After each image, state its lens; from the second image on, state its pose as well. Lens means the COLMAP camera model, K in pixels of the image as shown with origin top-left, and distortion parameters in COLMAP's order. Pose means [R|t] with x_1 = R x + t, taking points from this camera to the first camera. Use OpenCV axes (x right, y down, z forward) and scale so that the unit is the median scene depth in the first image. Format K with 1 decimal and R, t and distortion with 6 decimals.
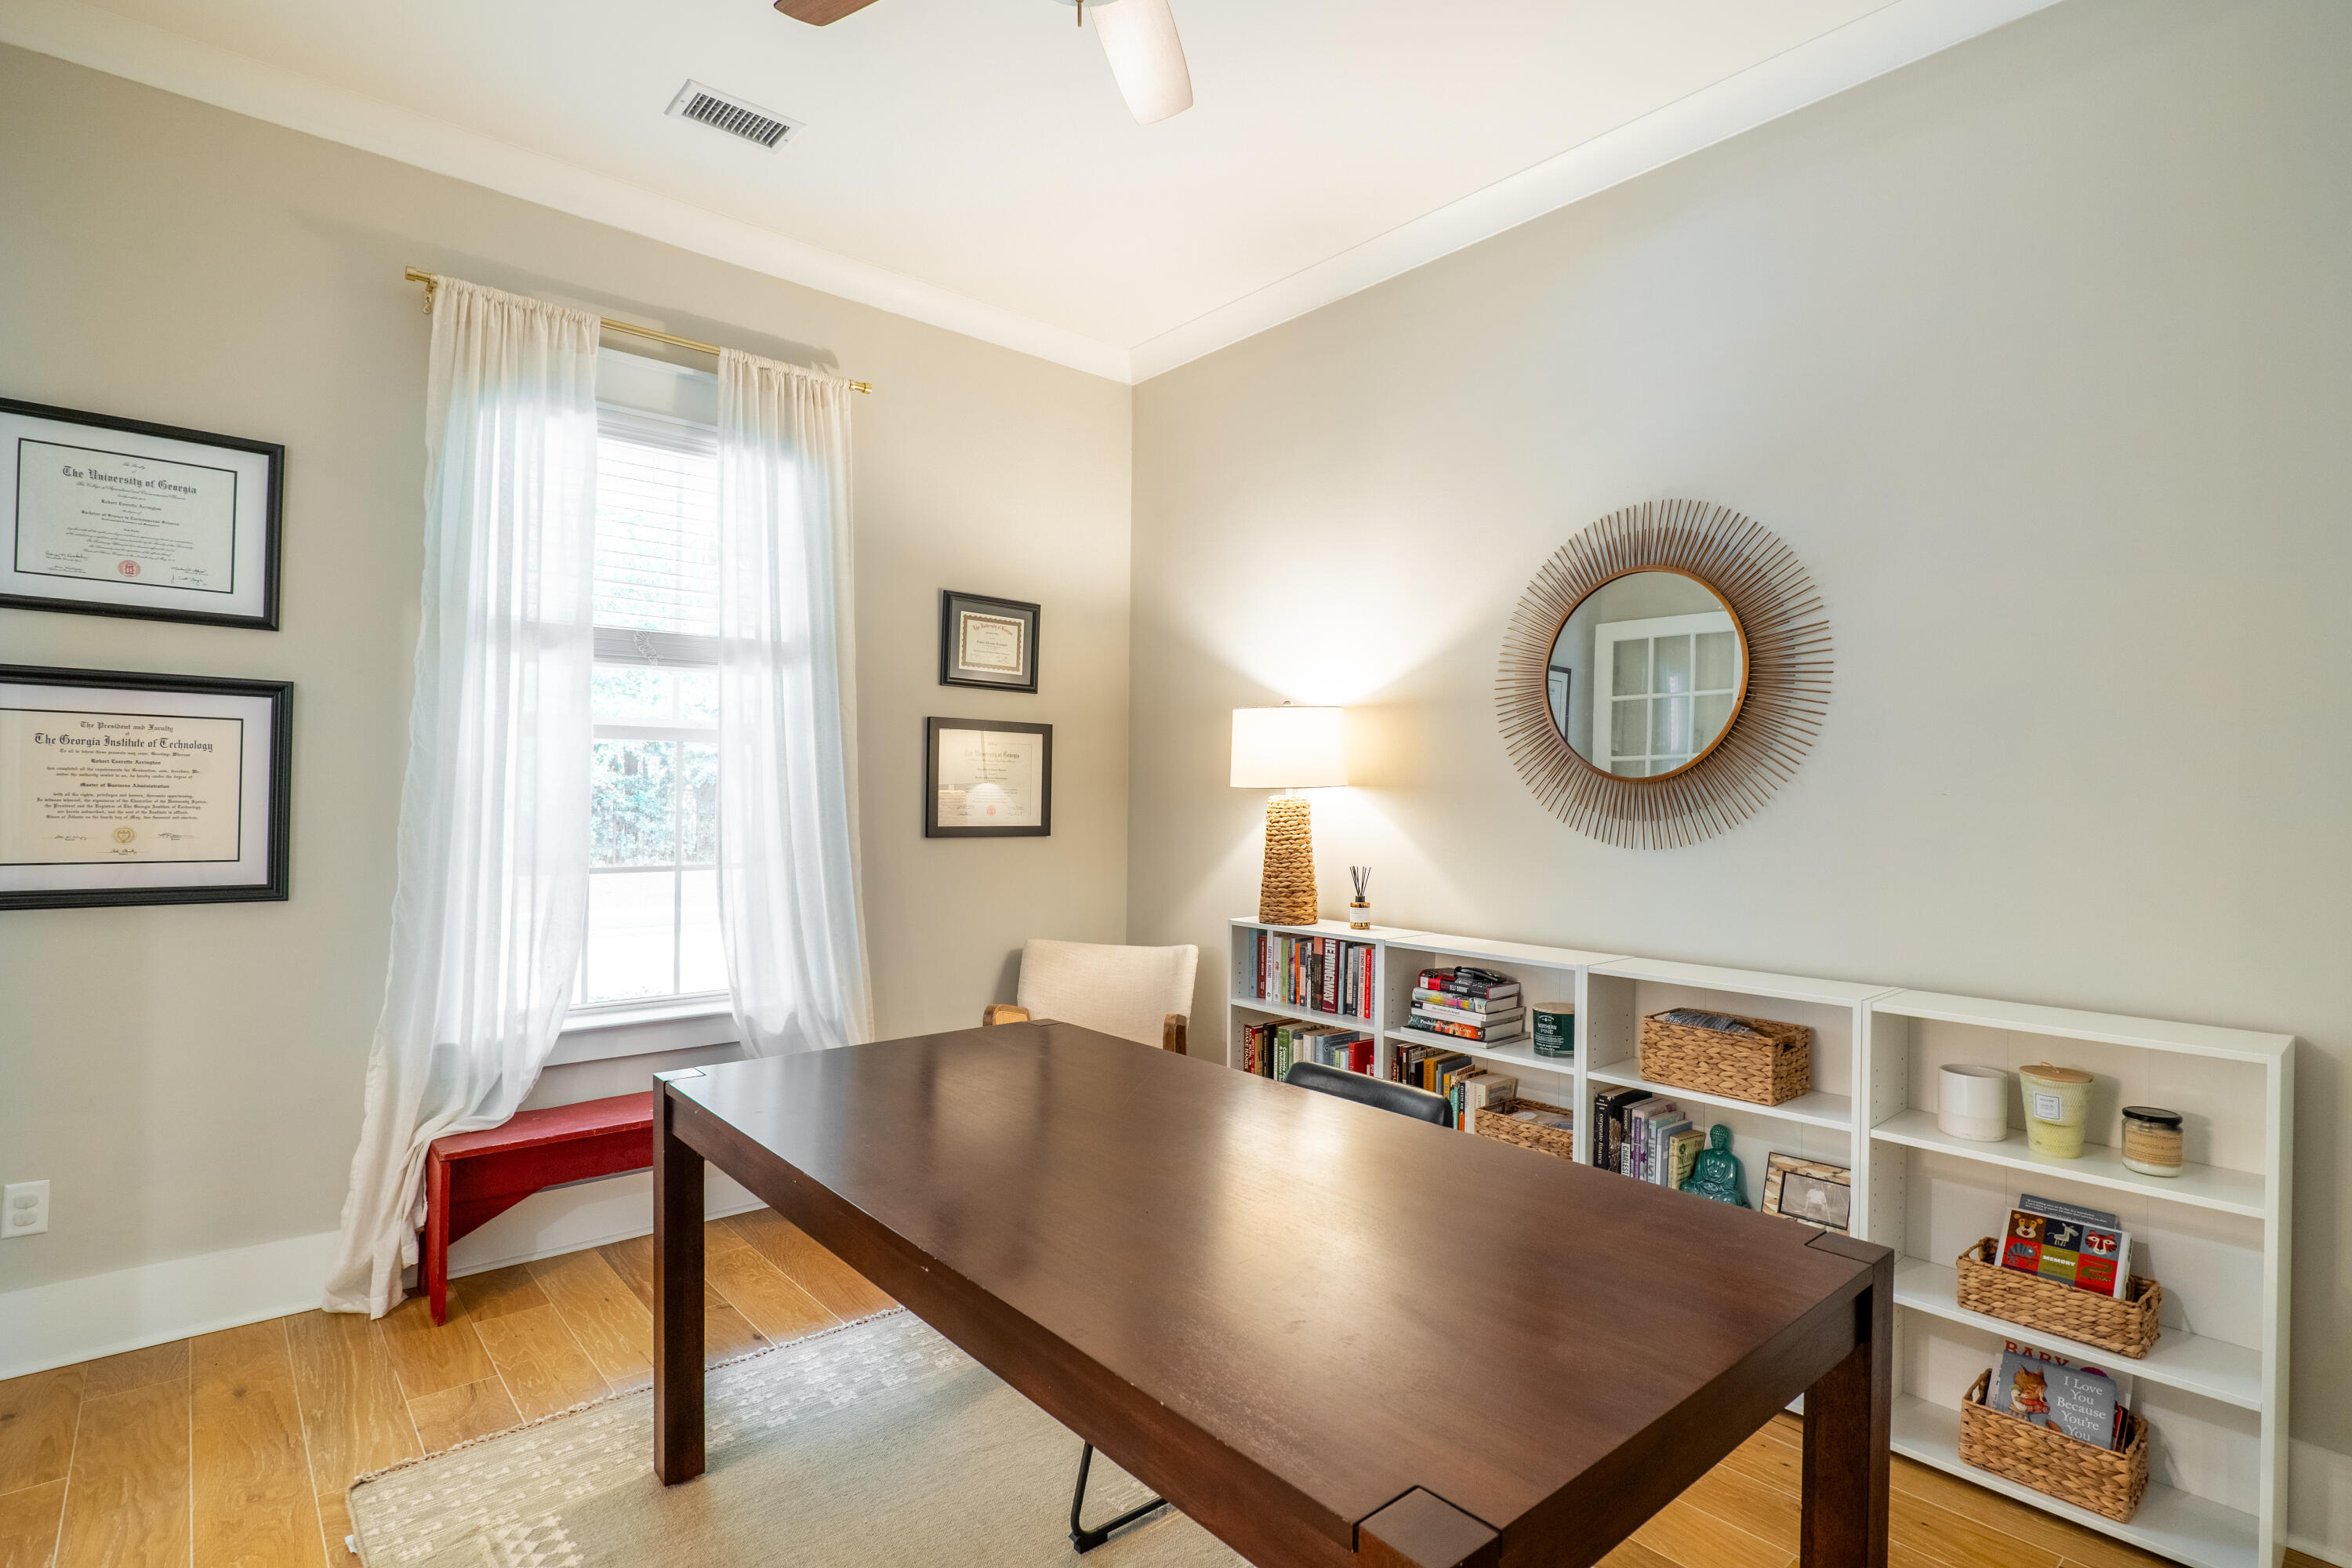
lens RADIAL K [[1150.0, 0, 1177.6], [0, 1150.0, 789.8], [0, 0, 1]] dist [-0.001163, -0.000037]
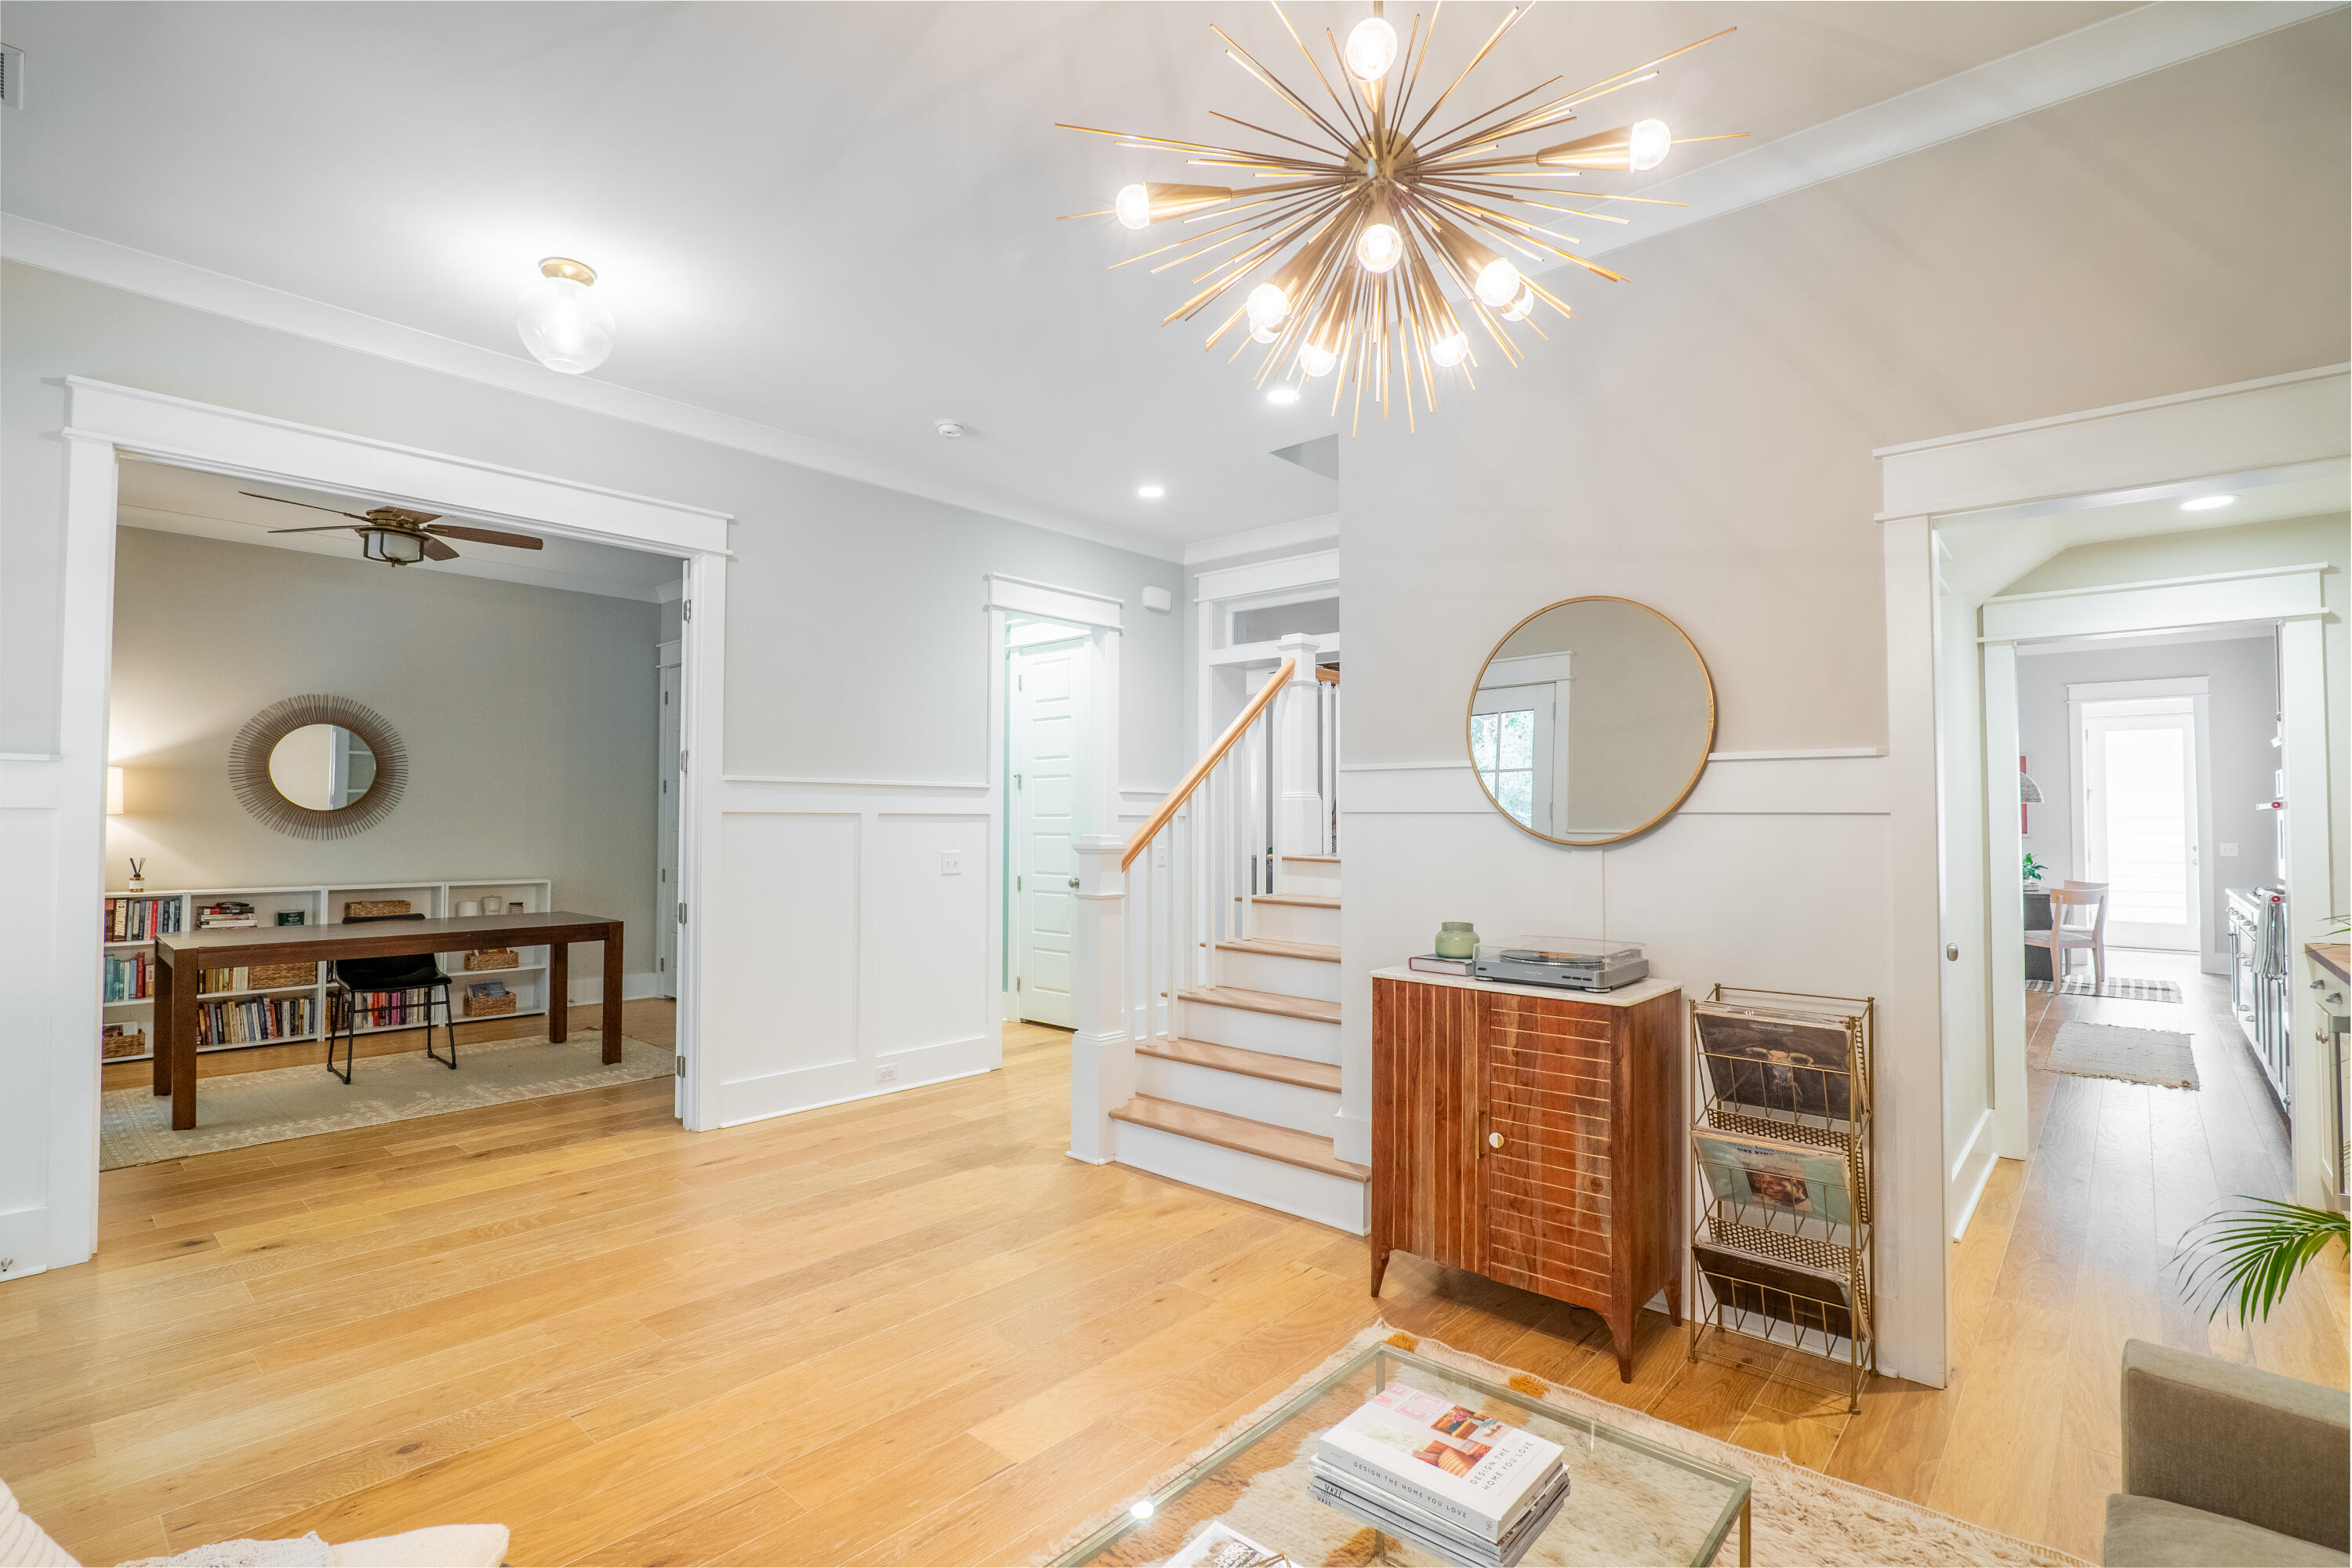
lens RADIAL K [[1094.3, 0, 1178.3], [0, 1094.3, 791.4], [0, 0, 1]] dist [-0.001782, 0.000405]
pose [[-0.131556, 0.010536, 0.991253, -1.869113], [-0.008600, 0.999894, -0.011769, -0.033256], [-0.991271, -0.010073, -0.131452, -0.415151]]
